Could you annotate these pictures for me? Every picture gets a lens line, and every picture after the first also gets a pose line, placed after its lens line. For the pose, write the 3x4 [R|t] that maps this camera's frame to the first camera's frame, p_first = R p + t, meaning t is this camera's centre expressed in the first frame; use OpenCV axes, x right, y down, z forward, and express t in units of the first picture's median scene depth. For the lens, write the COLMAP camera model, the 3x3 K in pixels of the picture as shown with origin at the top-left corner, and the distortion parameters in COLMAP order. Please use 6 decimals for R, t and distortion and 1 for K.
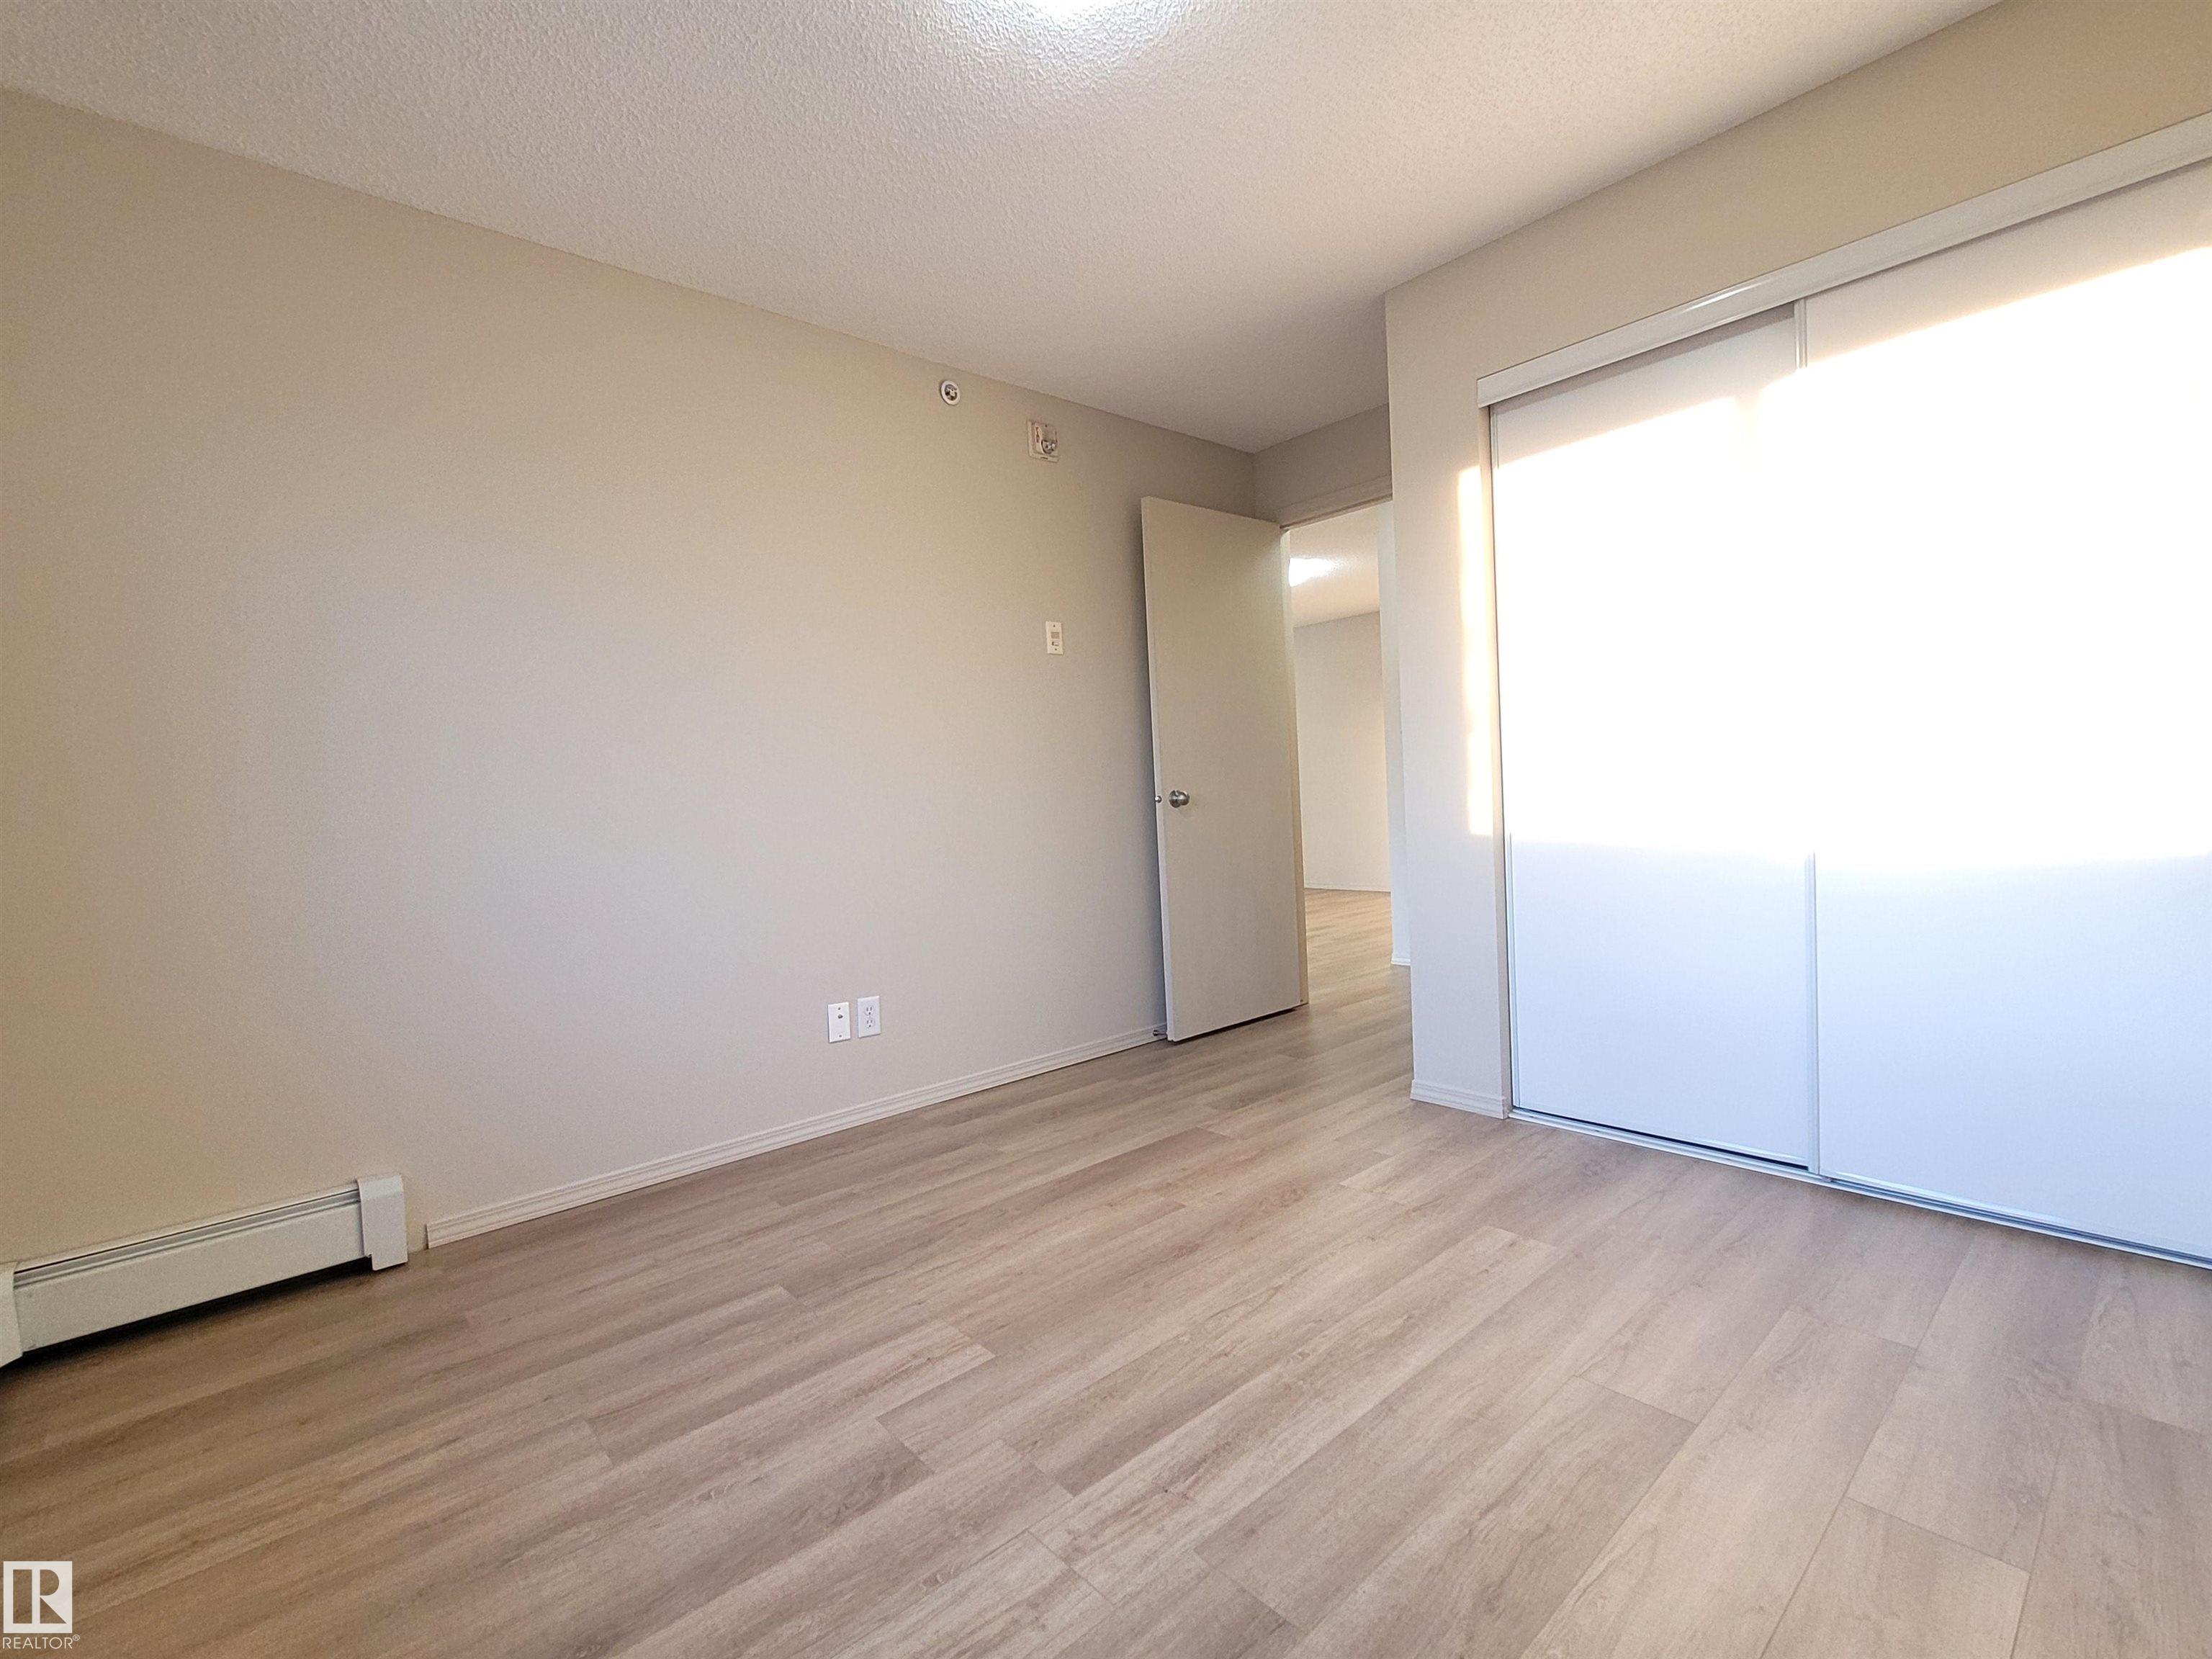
lens RADIAL K [[1080.3, 0, 1110.6], [0, 1080.3, 843.2], [0, 0, 1]] dist [0.002270, -0.000538]
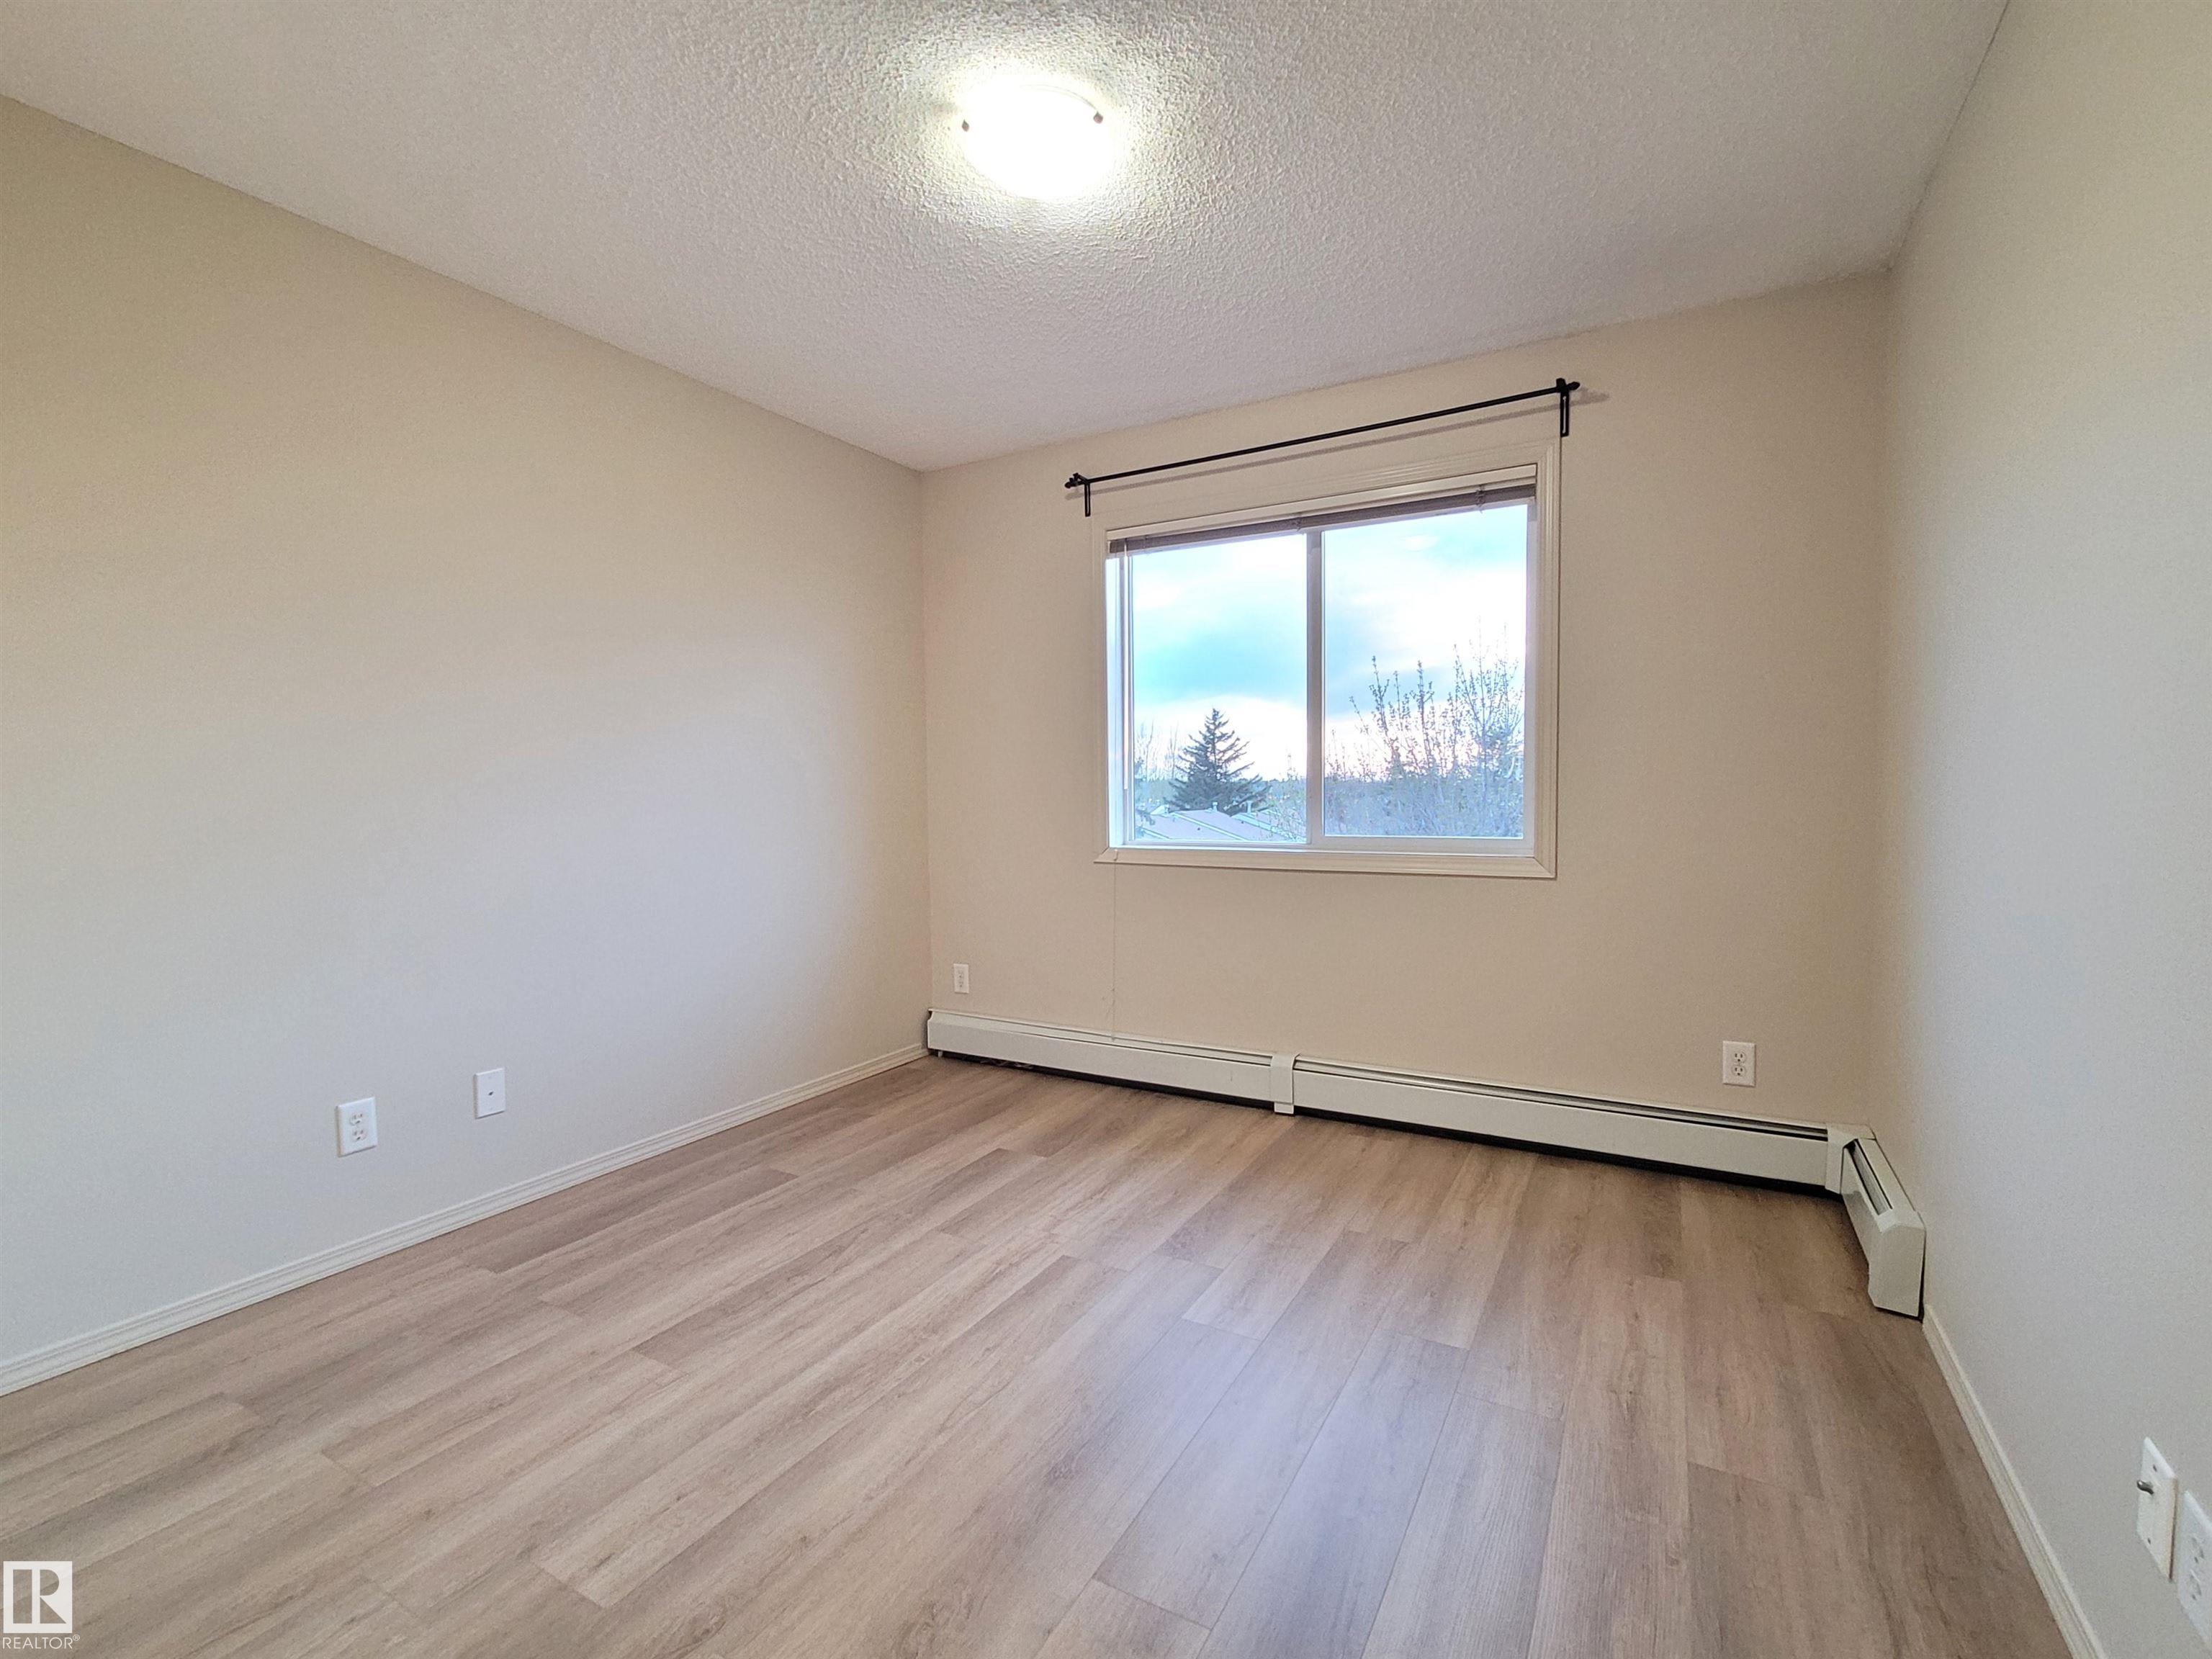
lens RADIAL K [[1080.3, 0, 1110.6], [0, 1080.3, 843.2], [0, 0, 1]] dist [0.002270, -0.000538]
pose [[-0.951988, 0.075541, -0.296668, 0.289356], [0.043859, 0.992735, 0.112041, -0.185036], [0.302977, 0.093651, -0.948385, 2.128524]]
